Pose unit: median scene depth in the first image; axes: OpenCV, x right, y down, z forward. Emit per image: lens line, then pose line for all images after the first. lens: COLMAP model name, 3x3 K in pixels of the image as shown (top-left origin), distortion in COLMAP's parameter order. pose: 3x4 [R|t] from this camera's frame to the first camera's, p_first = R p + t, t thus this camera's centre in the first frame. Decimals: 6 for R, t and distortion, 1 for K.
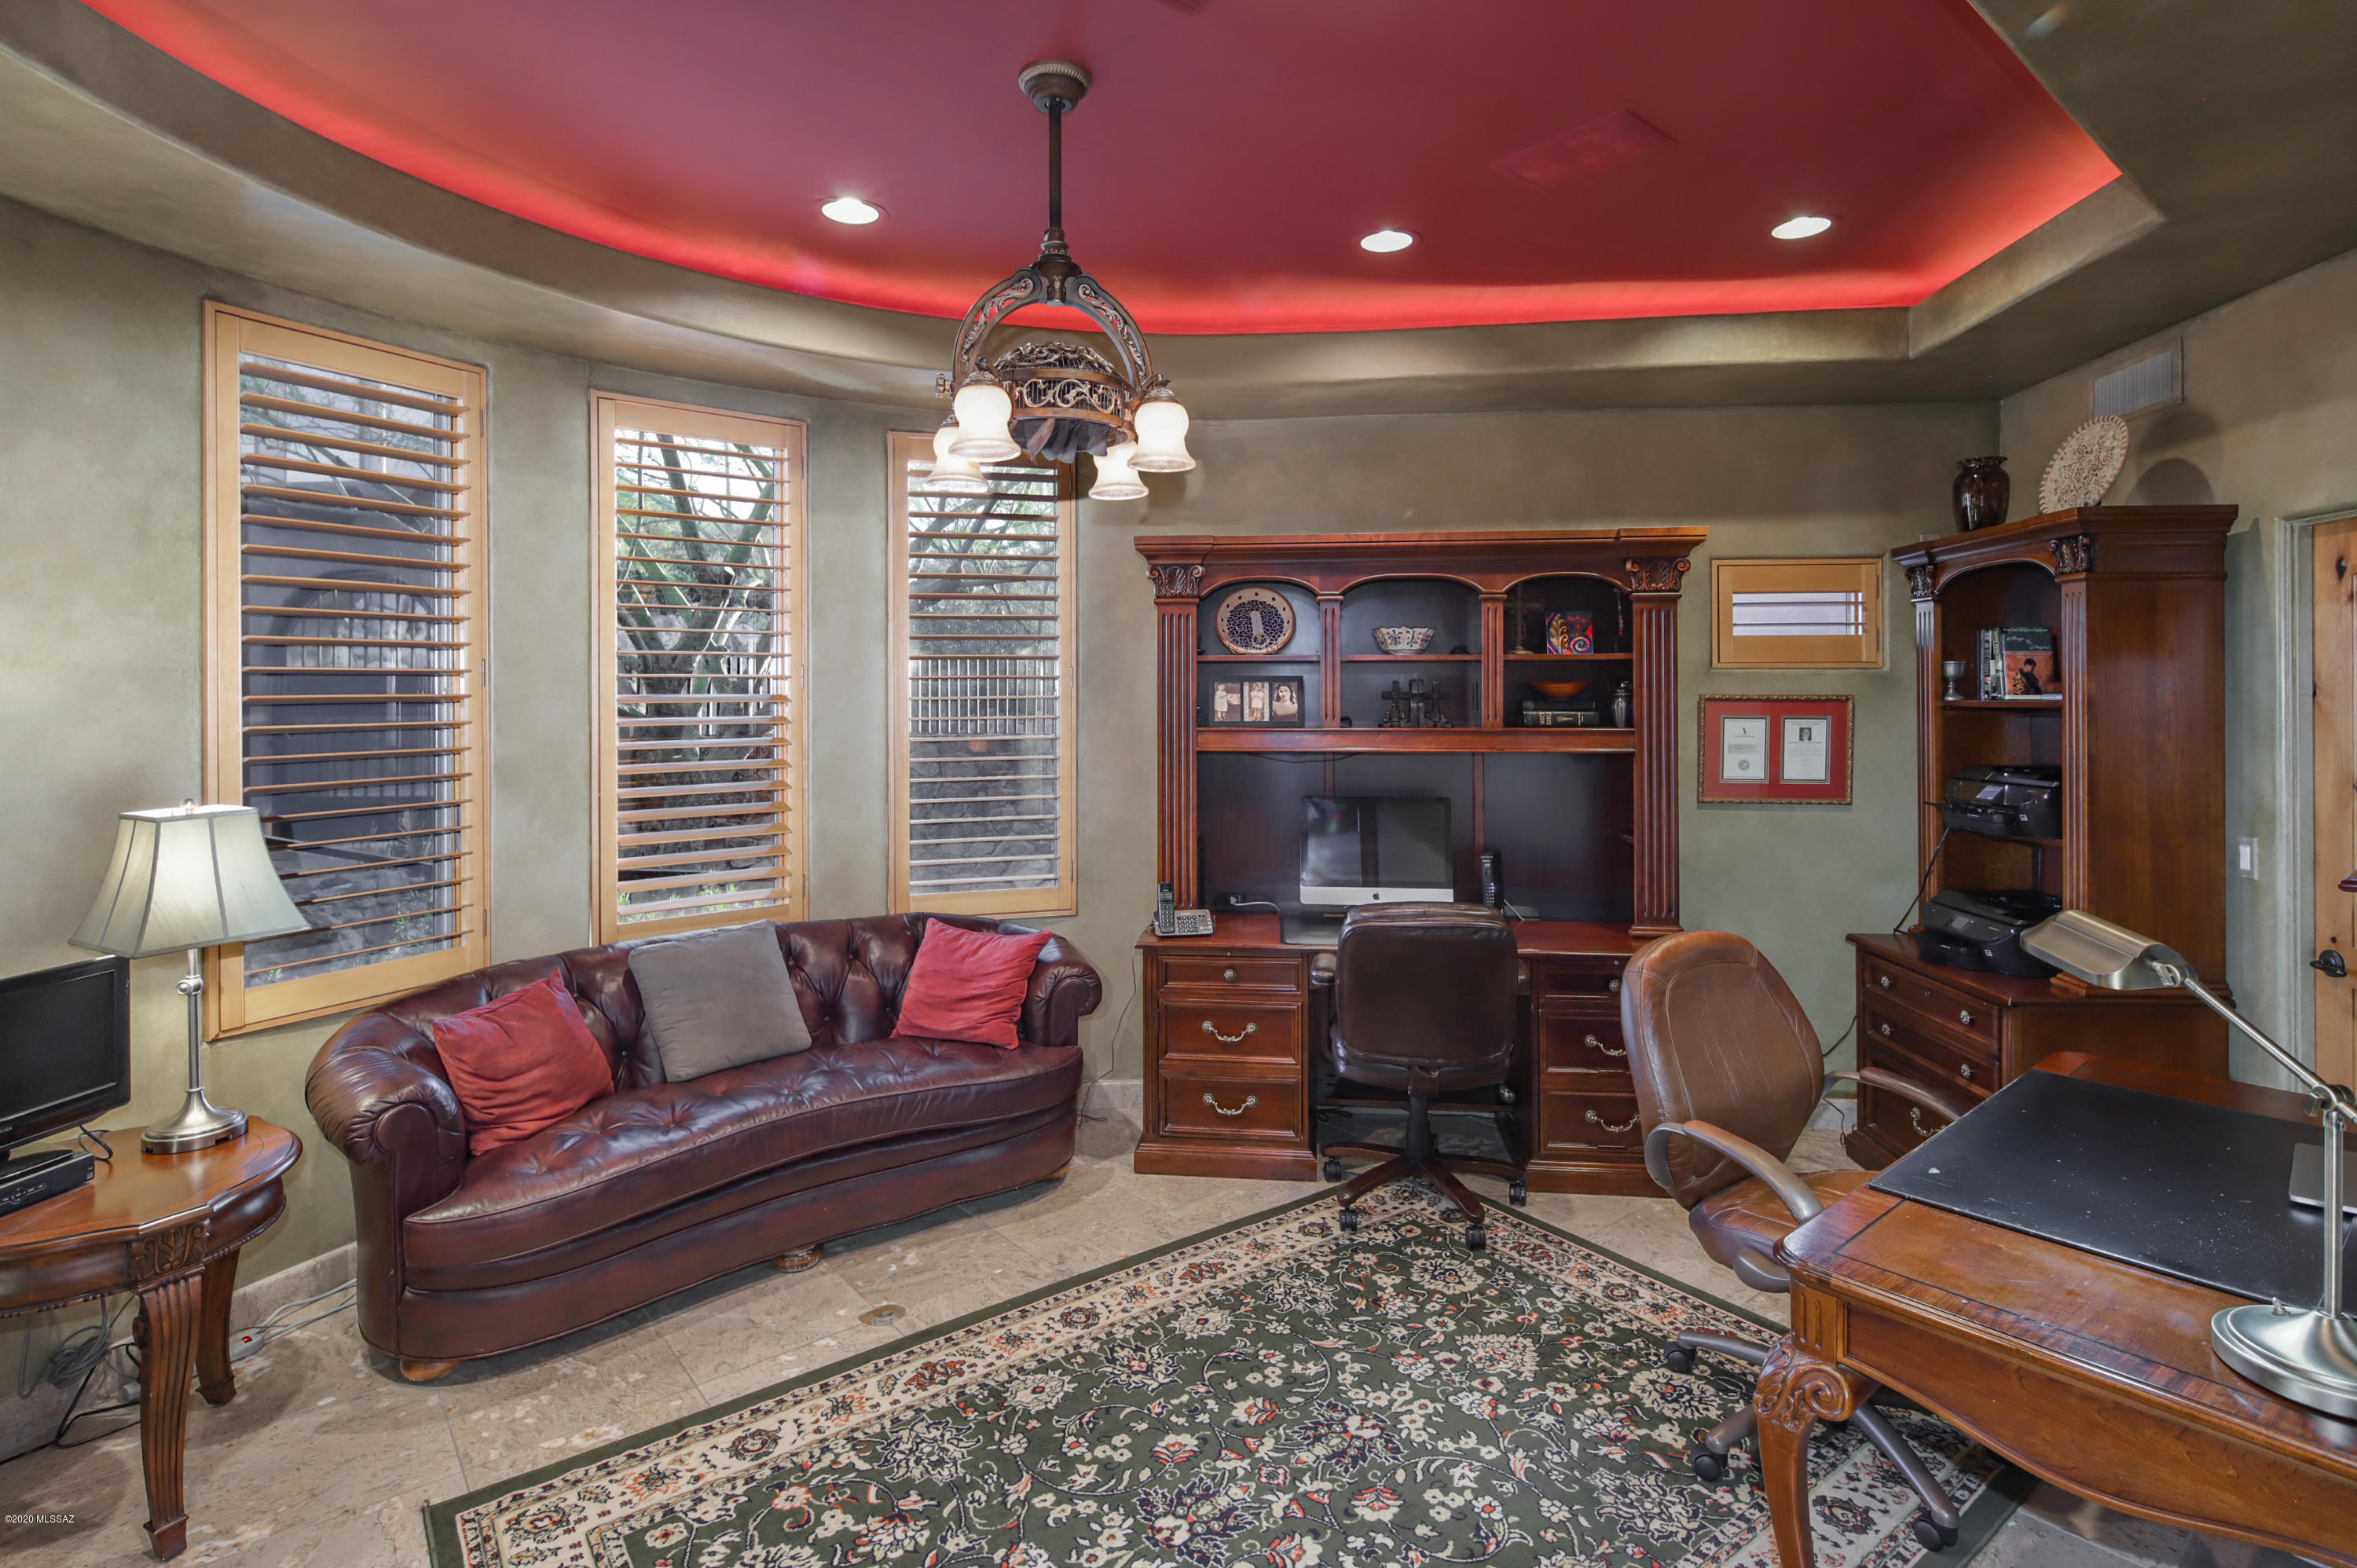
lens RADIAL K [[1118.3, 0, 1045.6], [0, 1118.3, 785.8], [0, 0, 1]] dist [-0.001091, -0.000358]
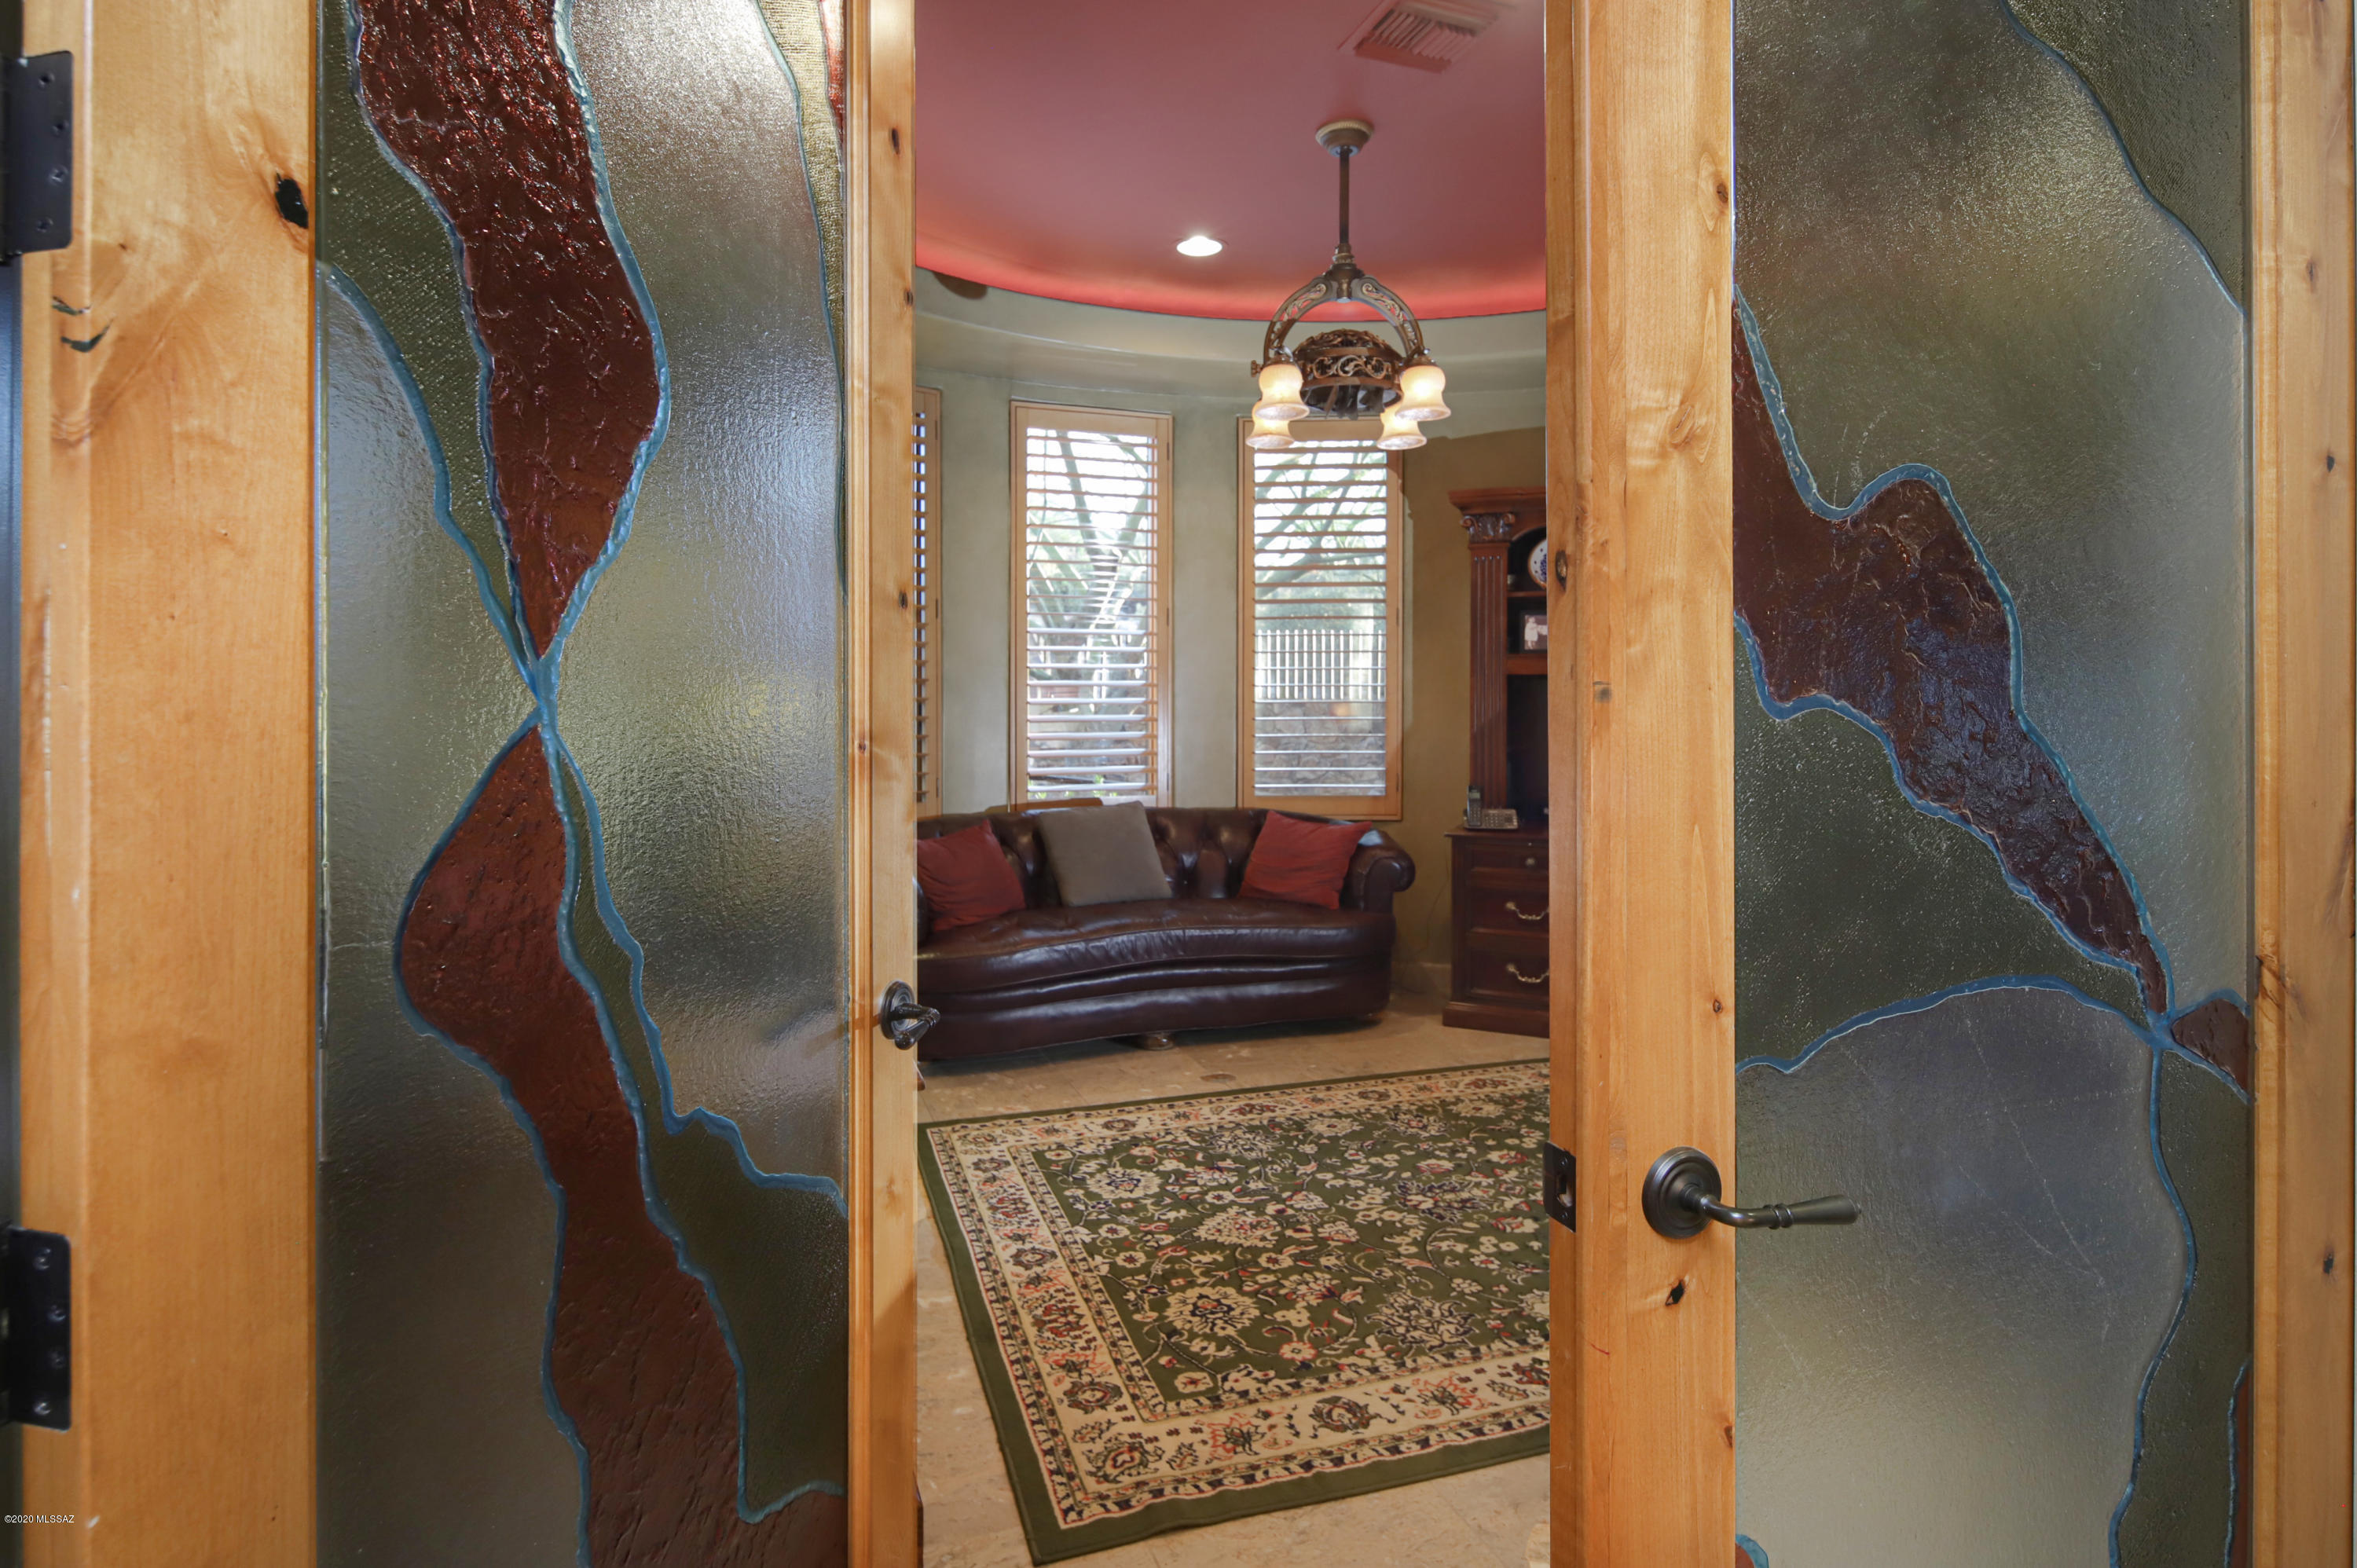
lens RADIAL K [[1183.4, 0, 1178.5], [0, 1183.4, 784.0], [0, 0, 1]] dist [0.001869, 0.000652]
pose [[0.971530, -0.008439, -0.236766, 0.145631], [0.001263, 0.999536, -0.030444, 0.179490], [0.236913, 0.029278, 0.971090, -0.382063]]
